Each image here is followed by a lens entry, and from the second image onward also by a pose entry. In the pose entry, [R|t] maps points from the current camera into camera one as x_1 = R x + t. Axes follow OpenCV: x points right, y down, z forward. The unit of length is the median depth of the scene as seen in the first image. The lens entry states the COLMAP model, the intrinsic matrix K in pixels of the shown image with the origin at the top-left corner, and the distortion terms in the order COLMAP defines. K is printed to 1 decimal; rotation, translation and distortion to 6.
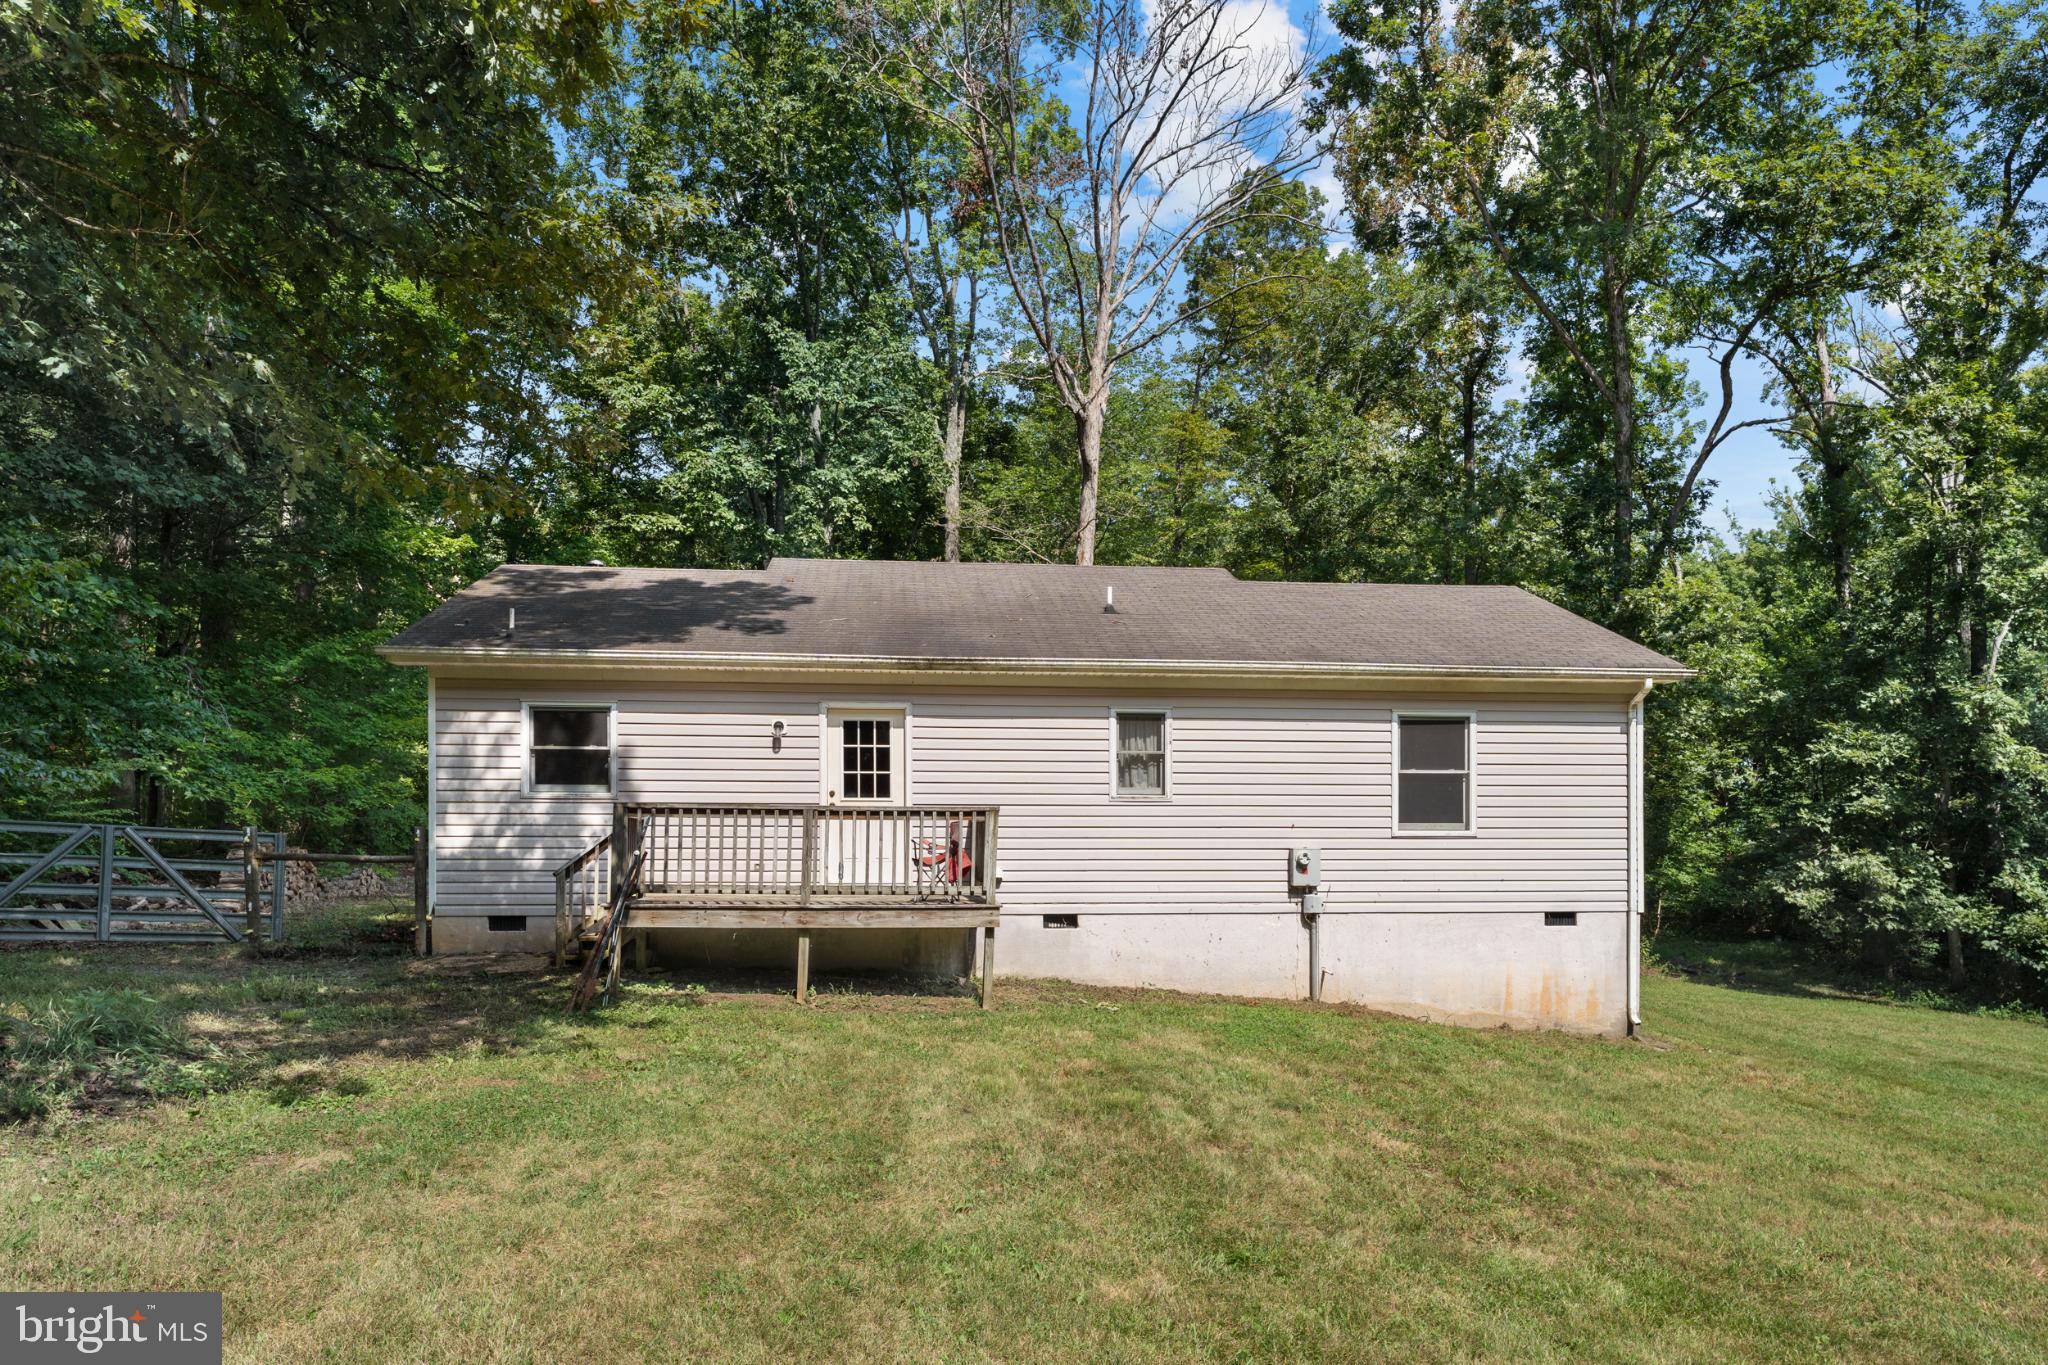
lens RADIAL K [[1286.6, 0, 1062.8], [0, 1286.6, 853.5], [0, 0, 1]] dist [0.001050, -0.001540]
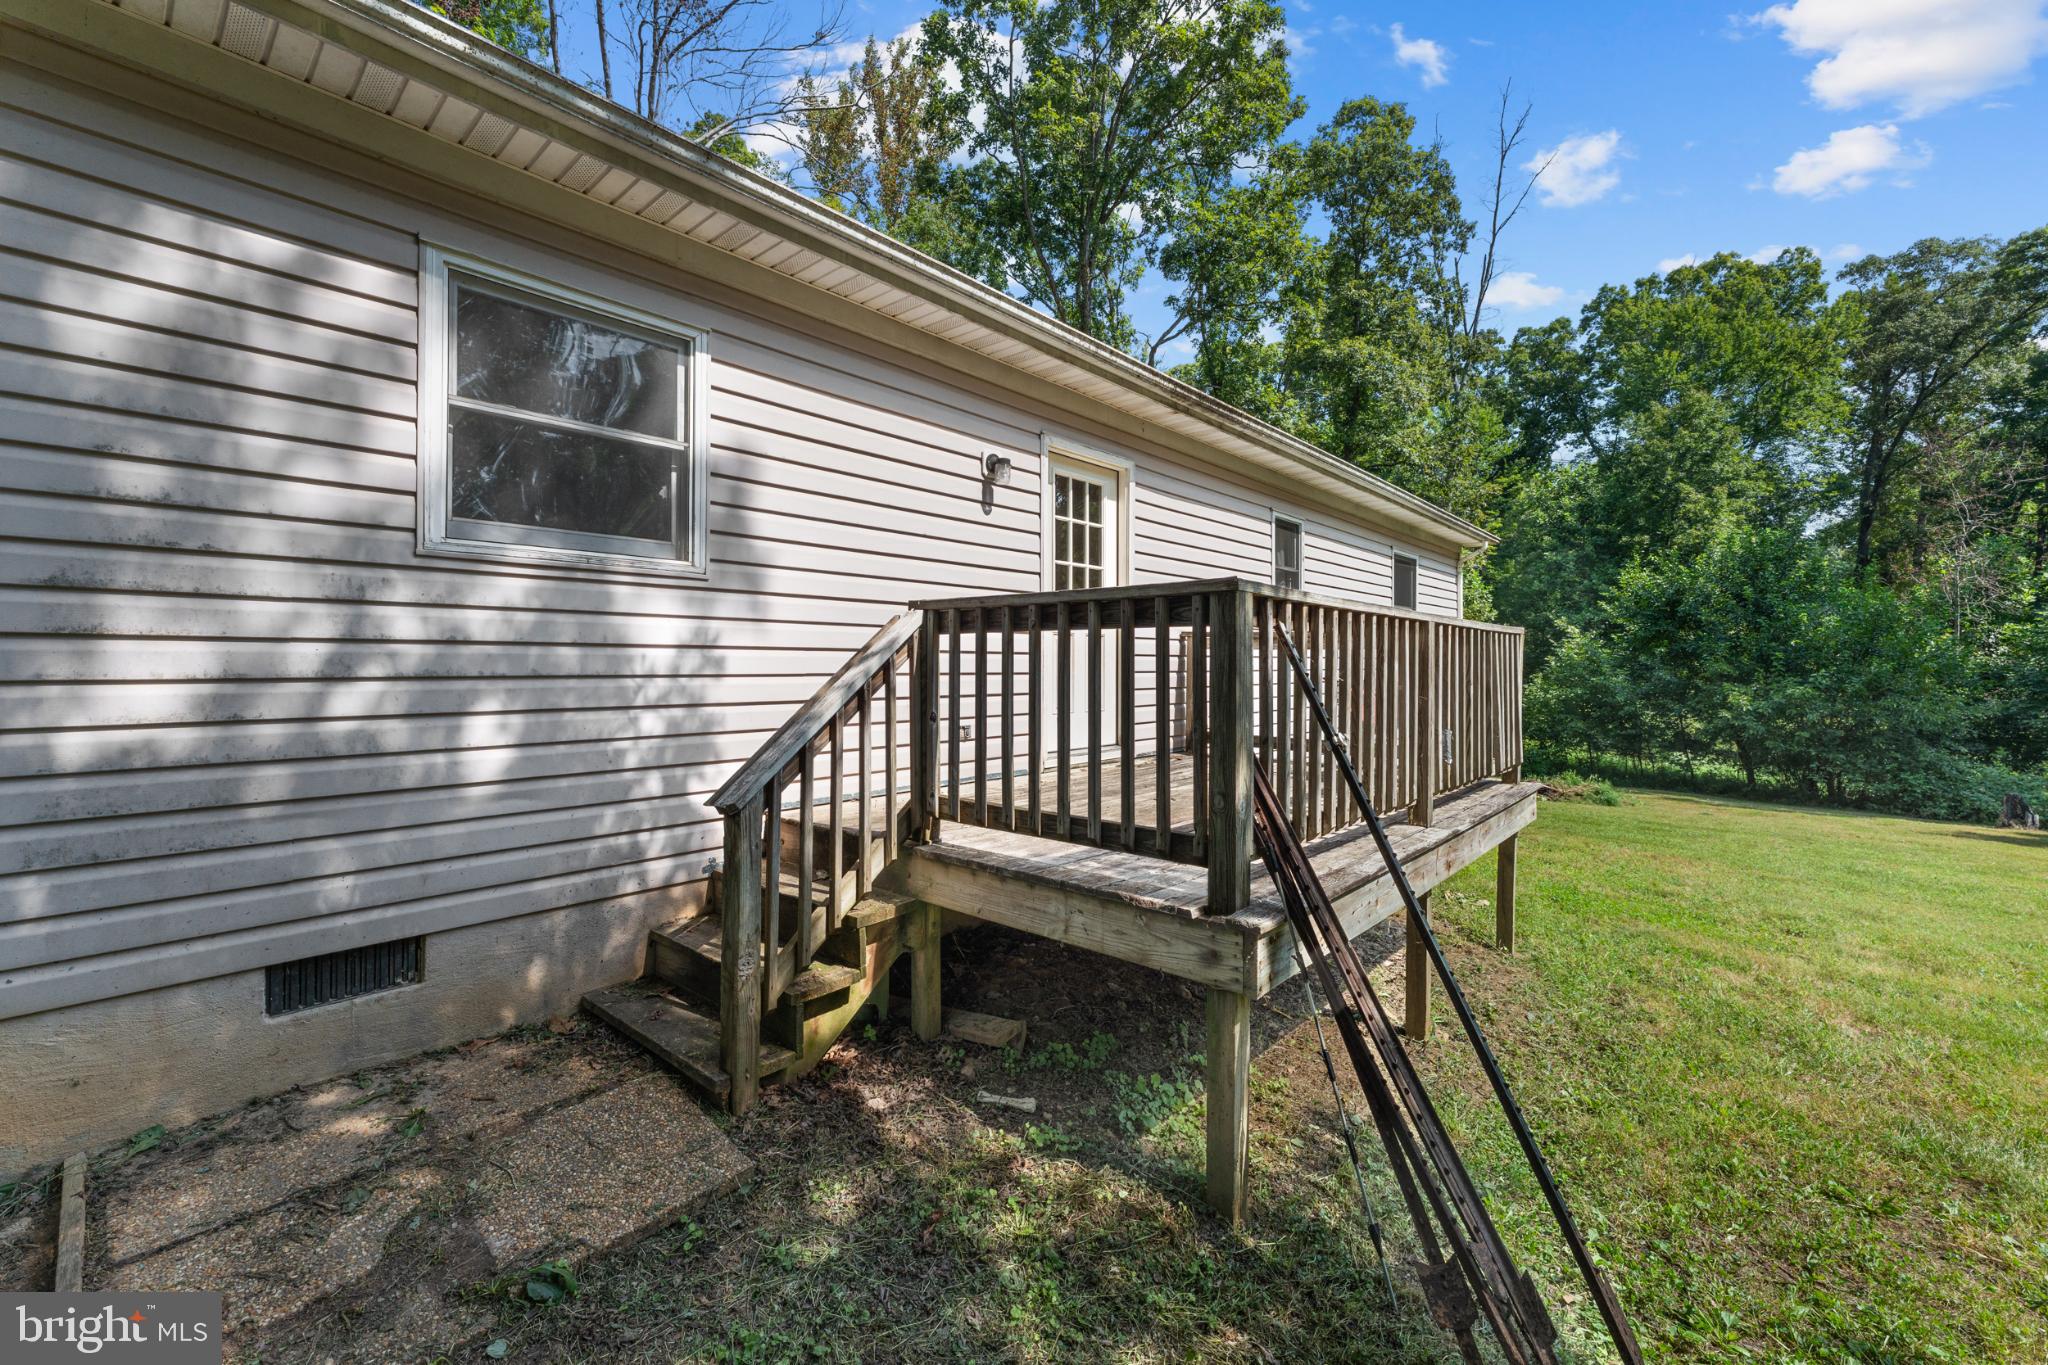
lens RADIAL K [[826.4, 0, 1028.7], [0, 826.4, 656.4], [0, 0, 1]] dist [-0.001804, 0.001047]
pose [[0.735482, 0.006046, 0.677517, -0.432506], [0.008225, 0.999807, -0.017850, -0.013411], [-0.677494, 0.018701, 0.735291, 0.730137]]
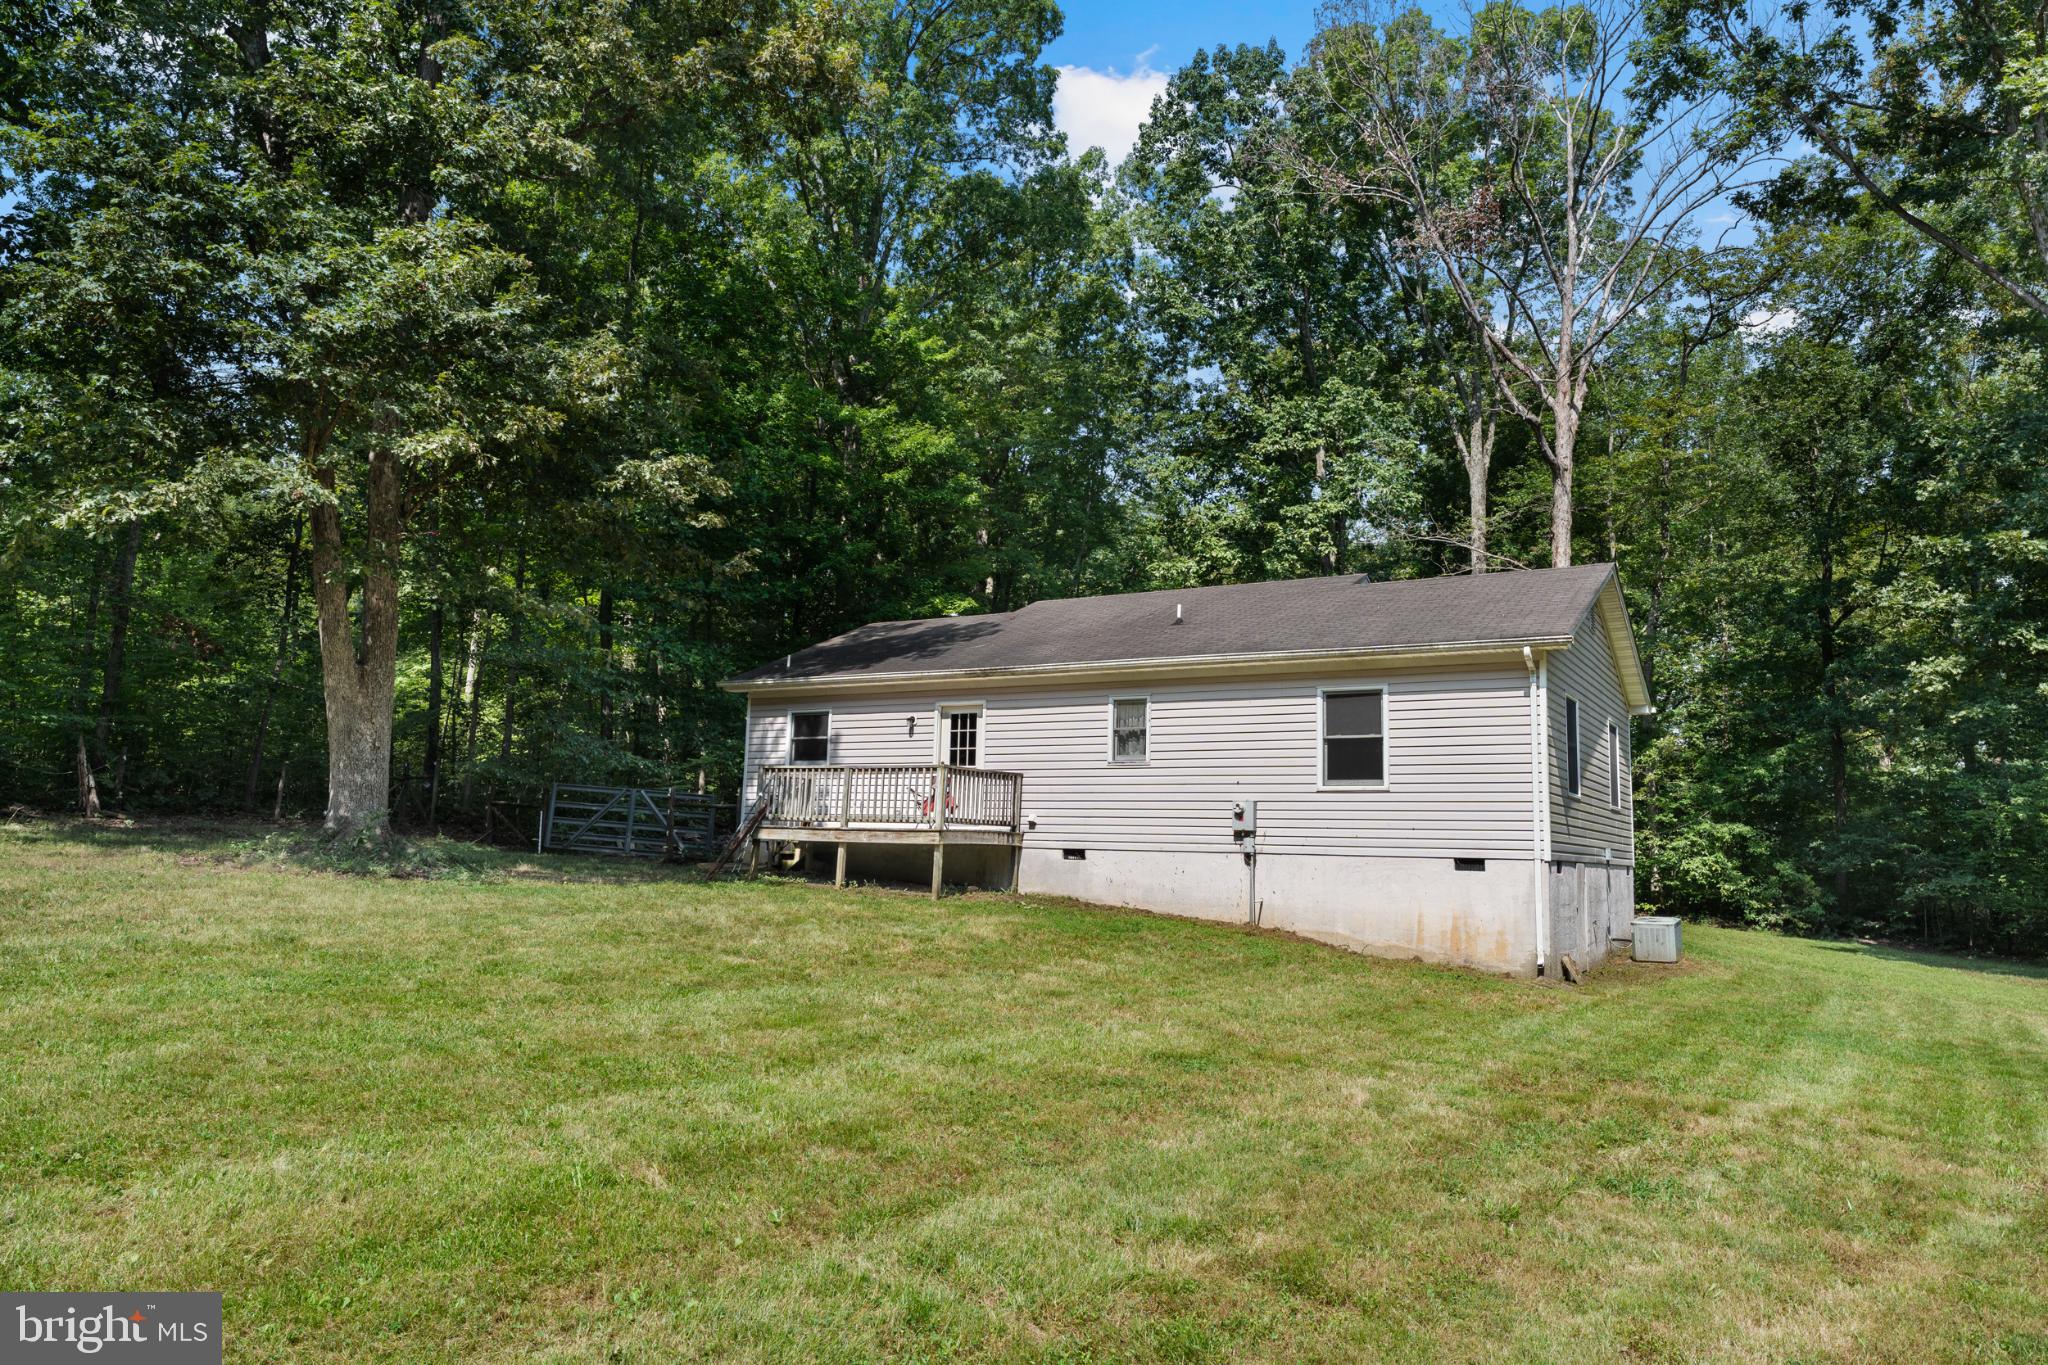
lens RADIAL K [[1342.9, 0, 1027.8], [0, 1342.9, 684.3], [0, 0, 1]] dist [-0.004155, -0.000191]
pose [[0.800342, -0.055570, -0.596963, 0.822983], [-0.031372, 0.990450, -0.134259, 0.067475], [0.598722, 0.126181, 0.790955, -0.174473]]
